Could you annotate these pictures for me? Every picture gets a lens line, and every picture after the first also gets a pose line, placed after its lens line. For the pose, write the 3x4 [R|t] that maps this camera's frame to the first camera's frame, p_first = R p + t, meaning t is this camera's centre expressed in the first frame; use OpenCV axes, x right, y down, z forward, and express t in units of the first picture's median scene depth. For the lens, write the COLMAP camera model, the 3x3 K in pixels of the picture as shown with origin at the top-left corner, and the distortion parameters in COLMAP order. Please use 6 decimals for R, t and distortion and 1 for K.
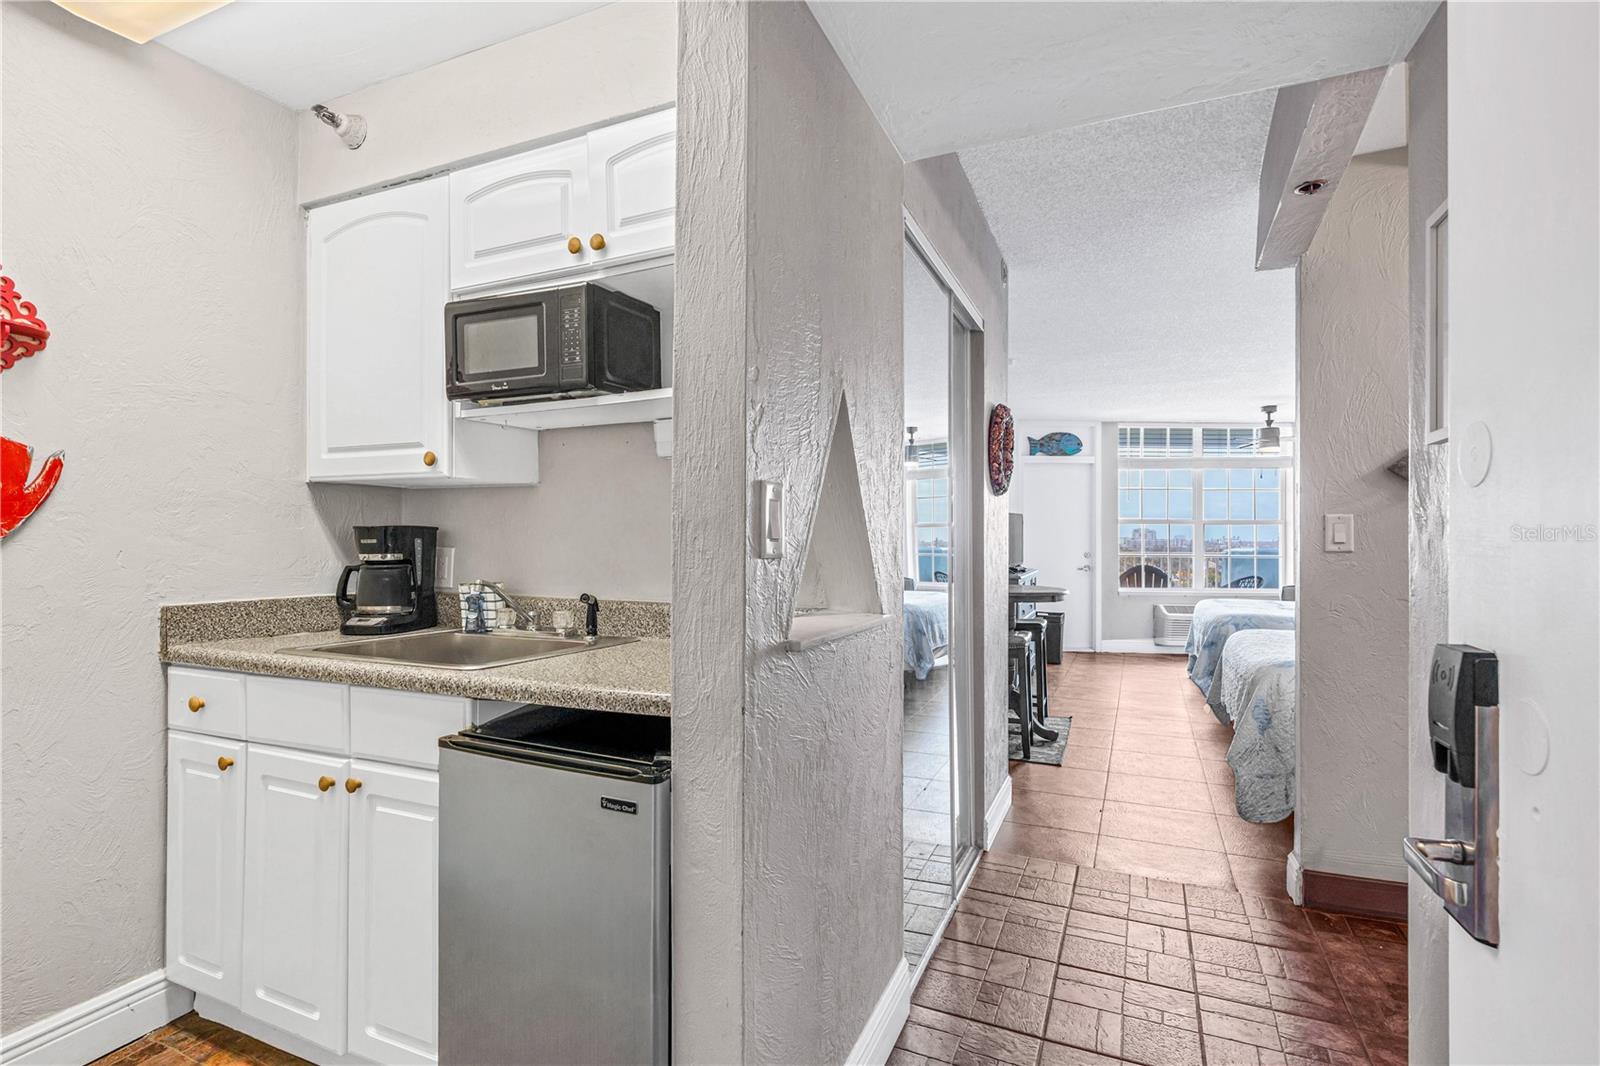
lens RADIAL K [[760.3, 0, 805.9], [0, 760.3, 536.5], [0, 0, 1]] dist [-0.002906, 0.002403]
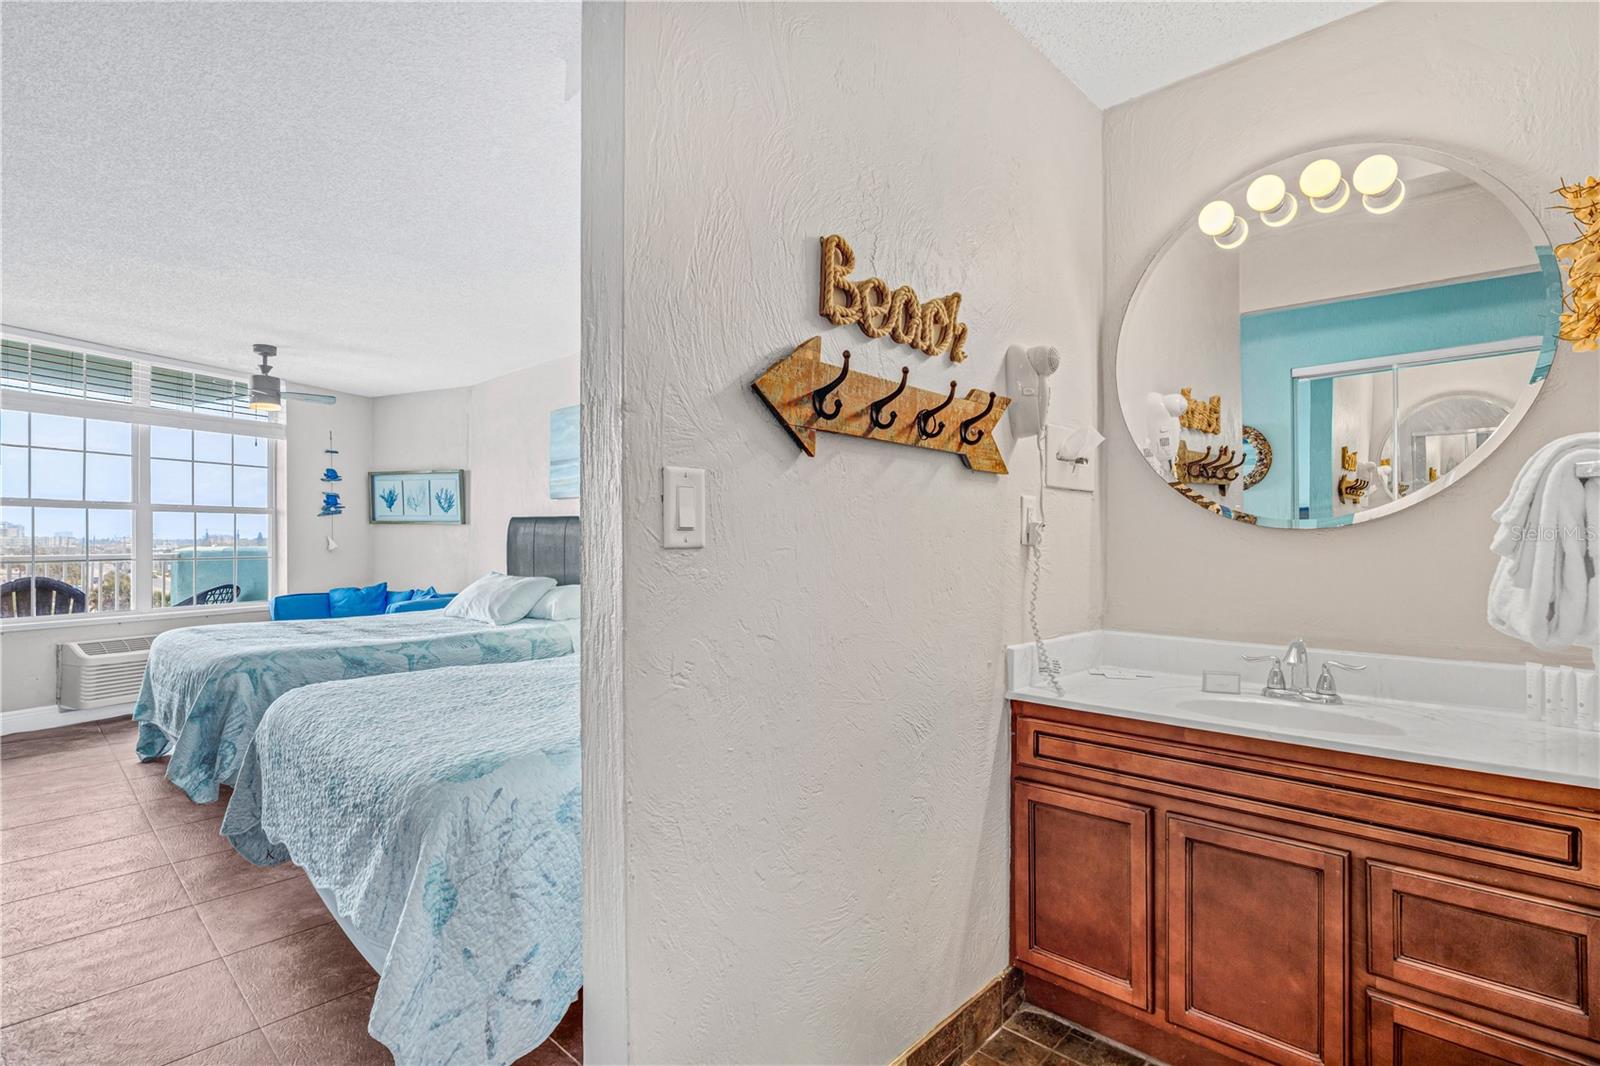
lens RADIAL K [[756.7, 0, 782.6], [0, 756.7, 535.8], [0, 0, 1]] dist [0.000027, 0.001470]
pose [[0.341798, -0.002812, 0.939769, 0.064407], [0.000669, 0.999996, 0.002749, 0.002619], [-0.939773, -0.000311, 0.341798, 0.178596]]
